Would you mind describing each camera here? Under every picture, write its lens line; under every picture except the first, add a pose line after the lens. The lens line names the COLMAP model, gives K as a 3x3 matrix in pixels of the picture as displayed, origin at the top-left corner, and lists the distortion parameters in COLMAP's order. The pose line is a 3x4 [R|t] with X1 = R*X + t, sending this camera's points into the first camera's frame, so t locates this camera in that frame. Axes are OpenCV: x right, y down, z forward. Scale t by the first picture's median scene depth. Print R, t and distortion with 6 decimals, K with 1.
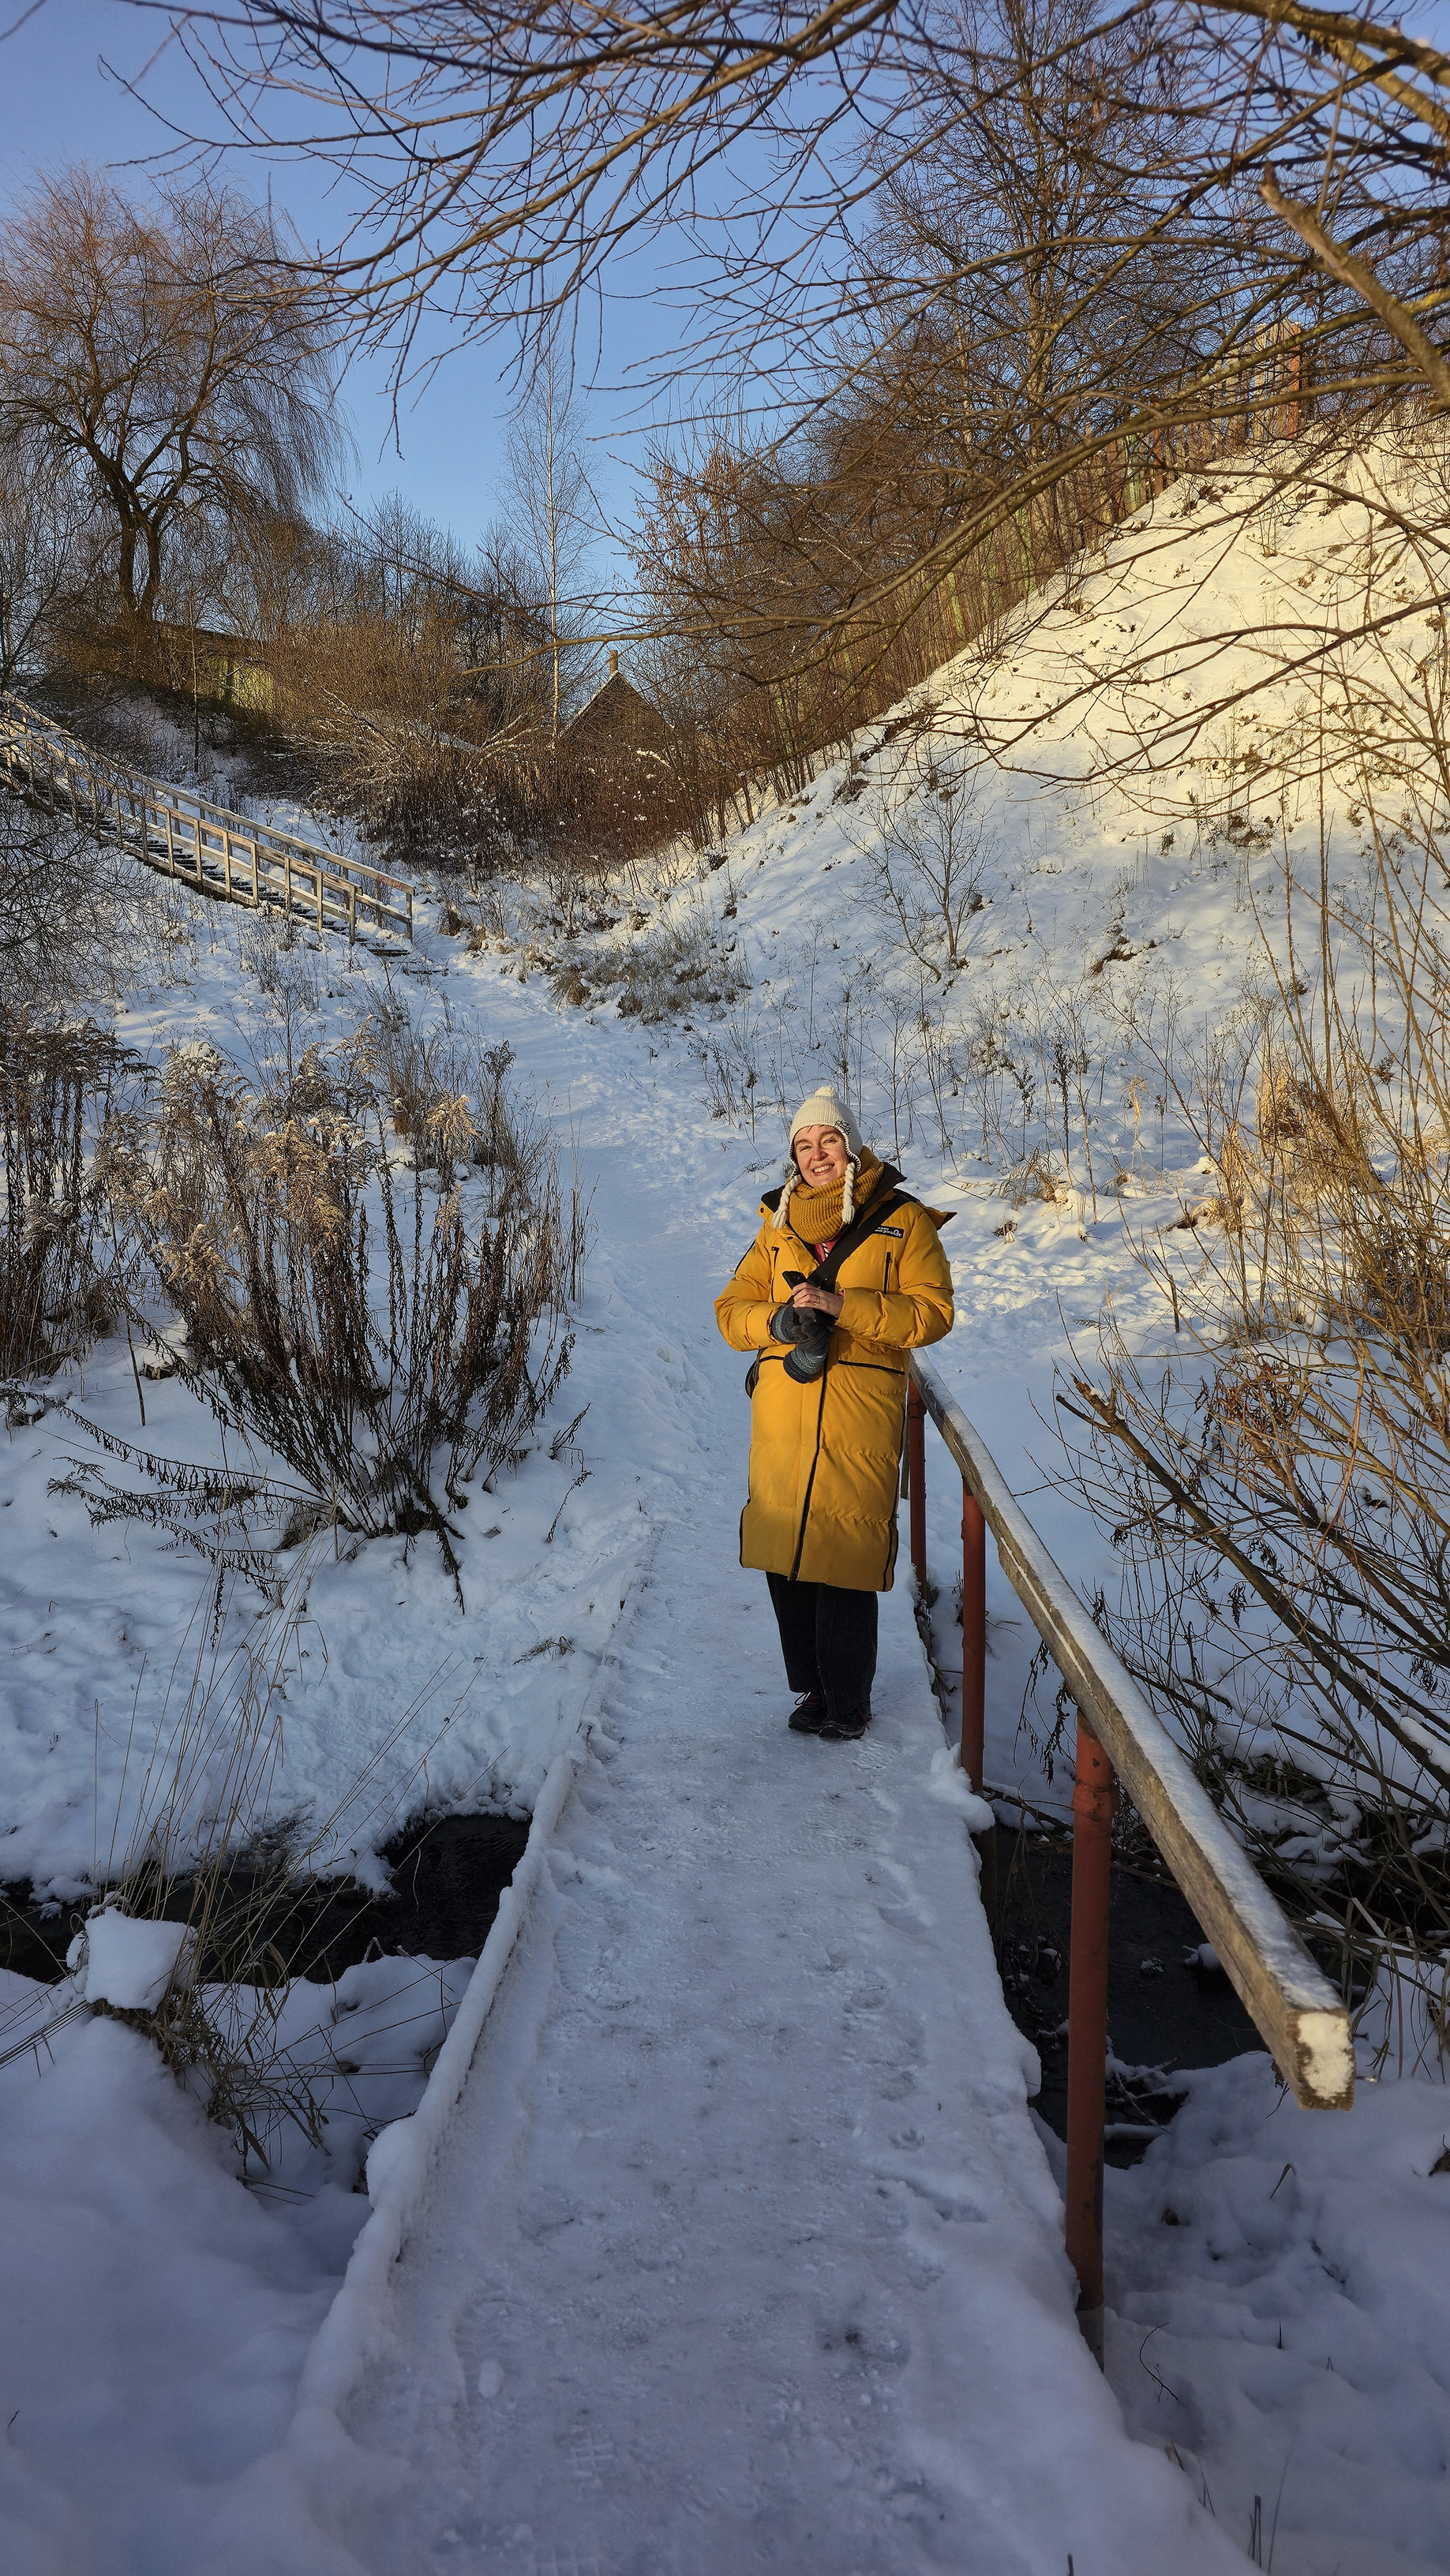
lens RADIAL K [[1605.1, 0, 732.0], [0, 1605.1, 1285.5], [0, 0, 1]] dist [0.042676, -0.000741]
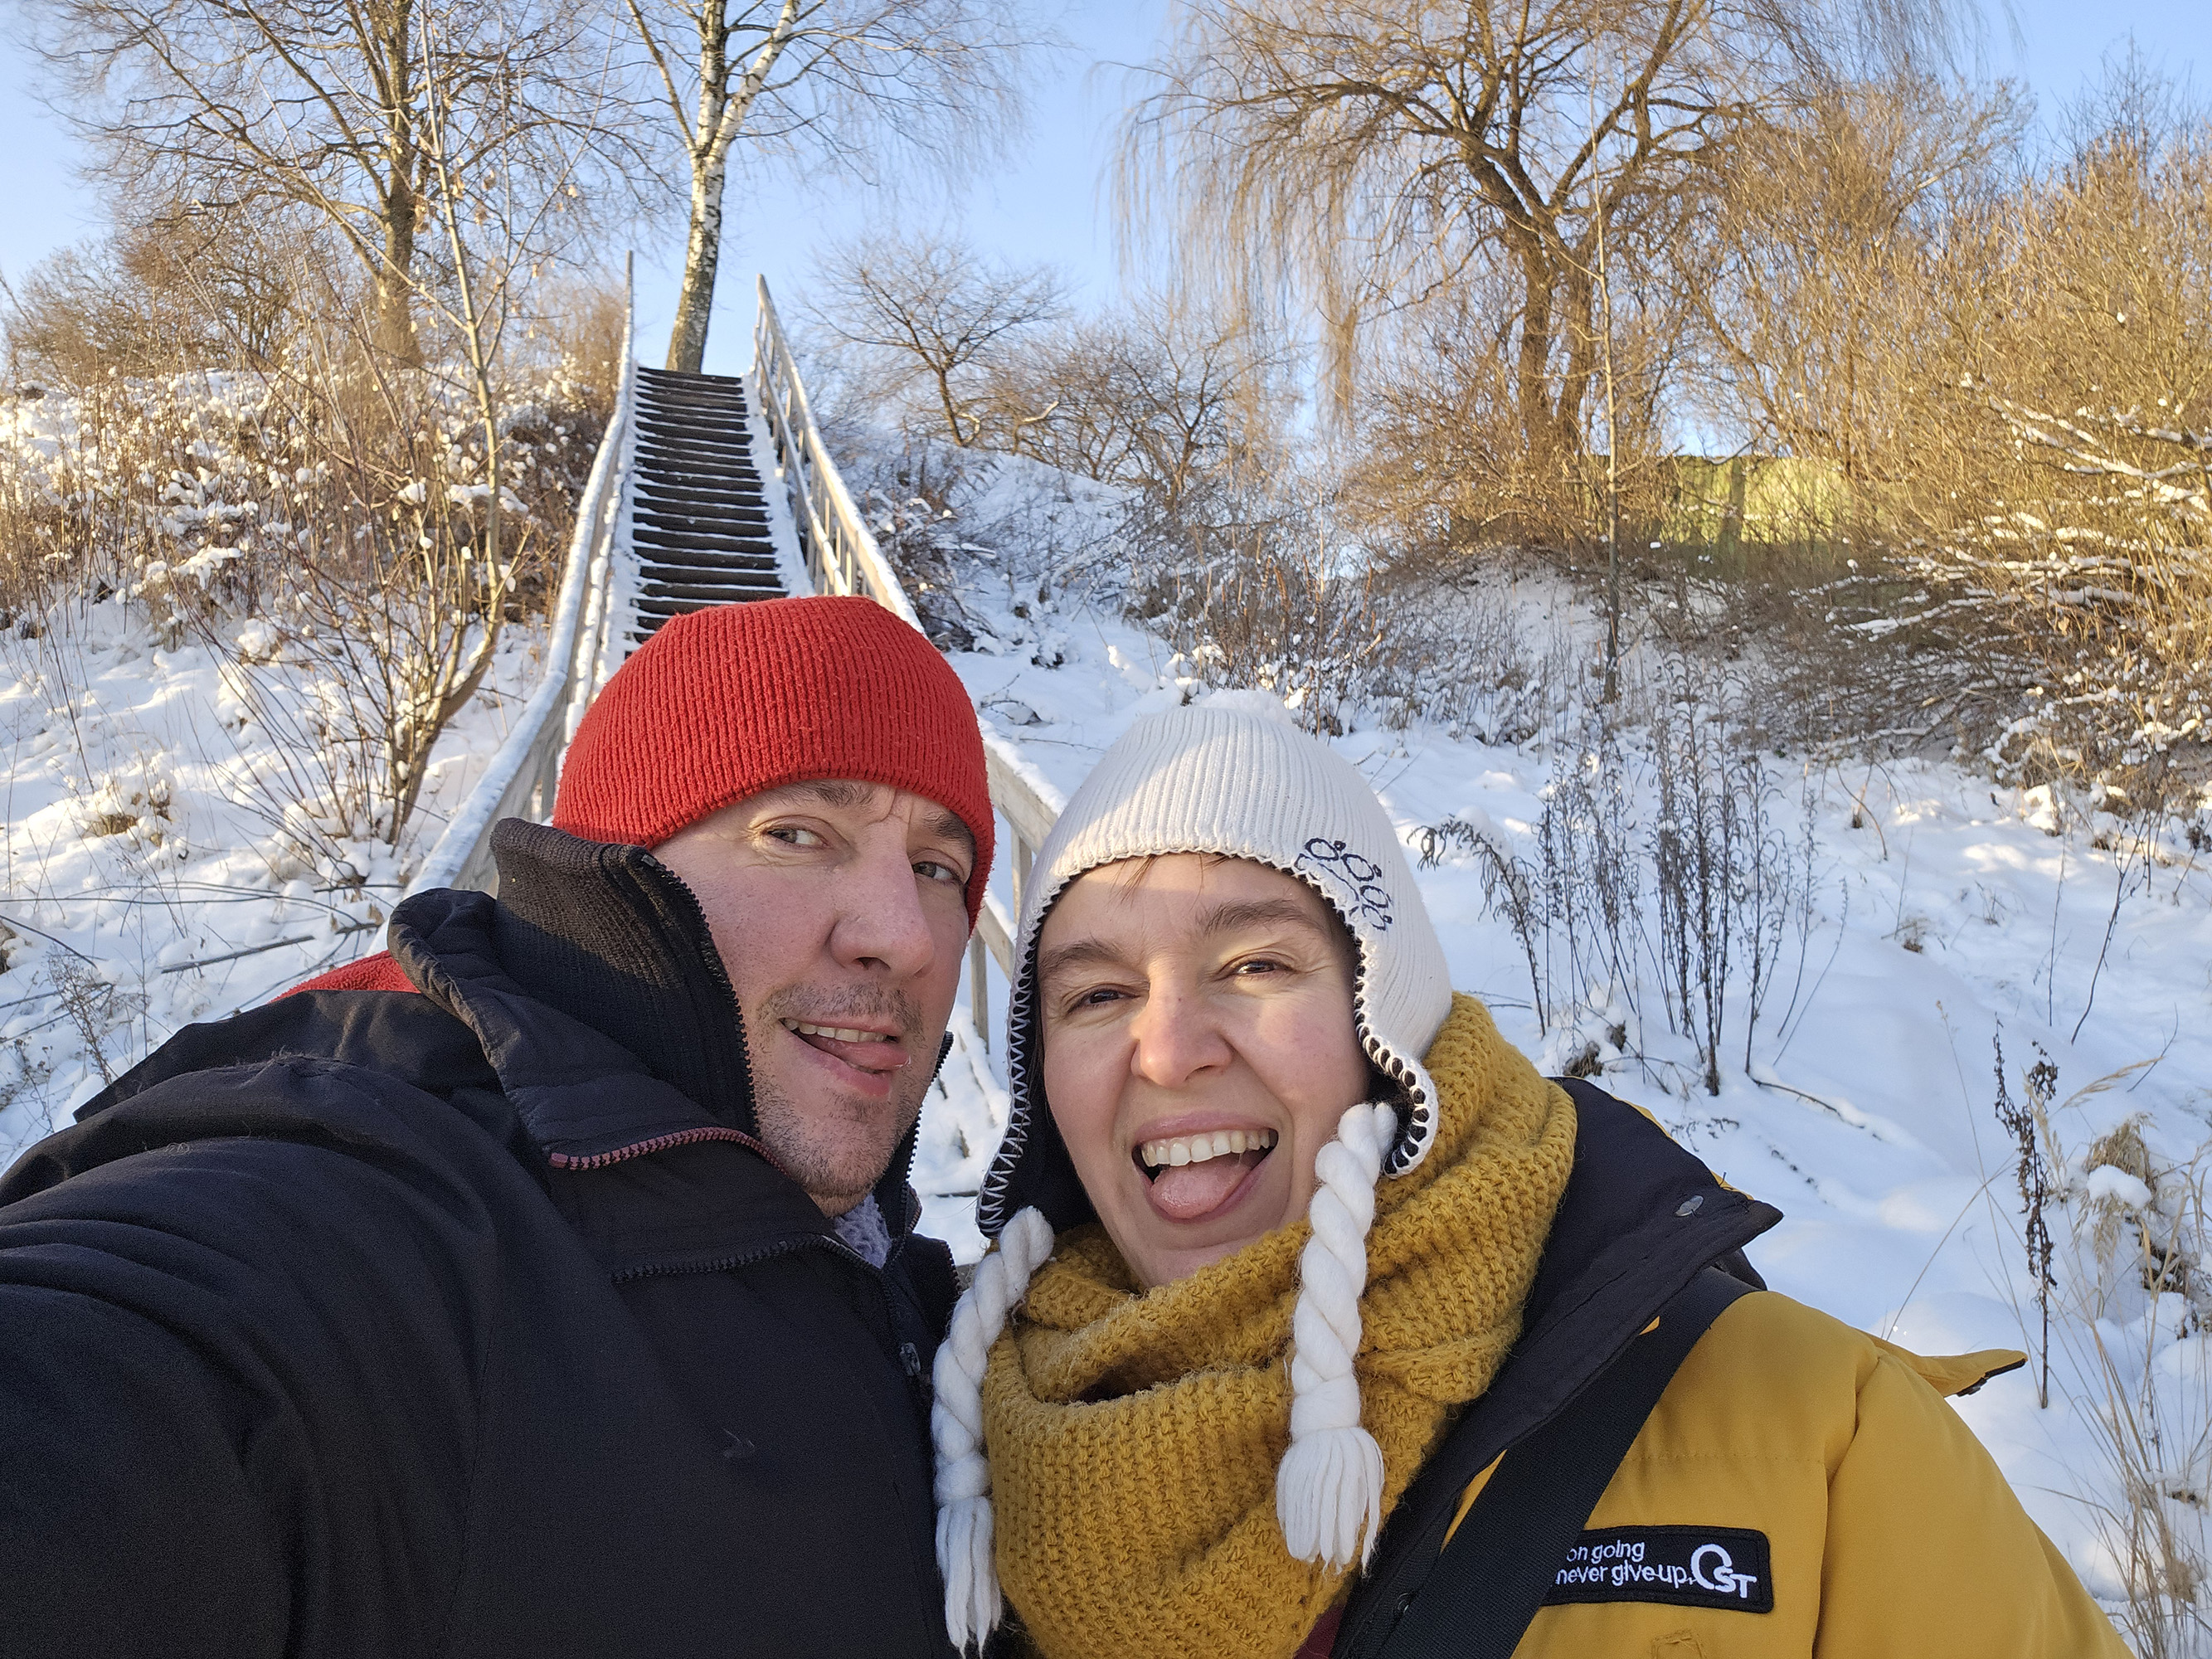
lens RADIAL K [[1776.5, 0, 1114.6], [0, 1776.5, 850.8], [0, 0, 1]] dist [0.001055, -0.022148]
pose [[0.791892, -0.060562, -0.607651, -0.244666], [-0.090428, 0.972469, -0.214769, -0.261168], [0.603929, 0.225023, 0.764614, 0.887473]]
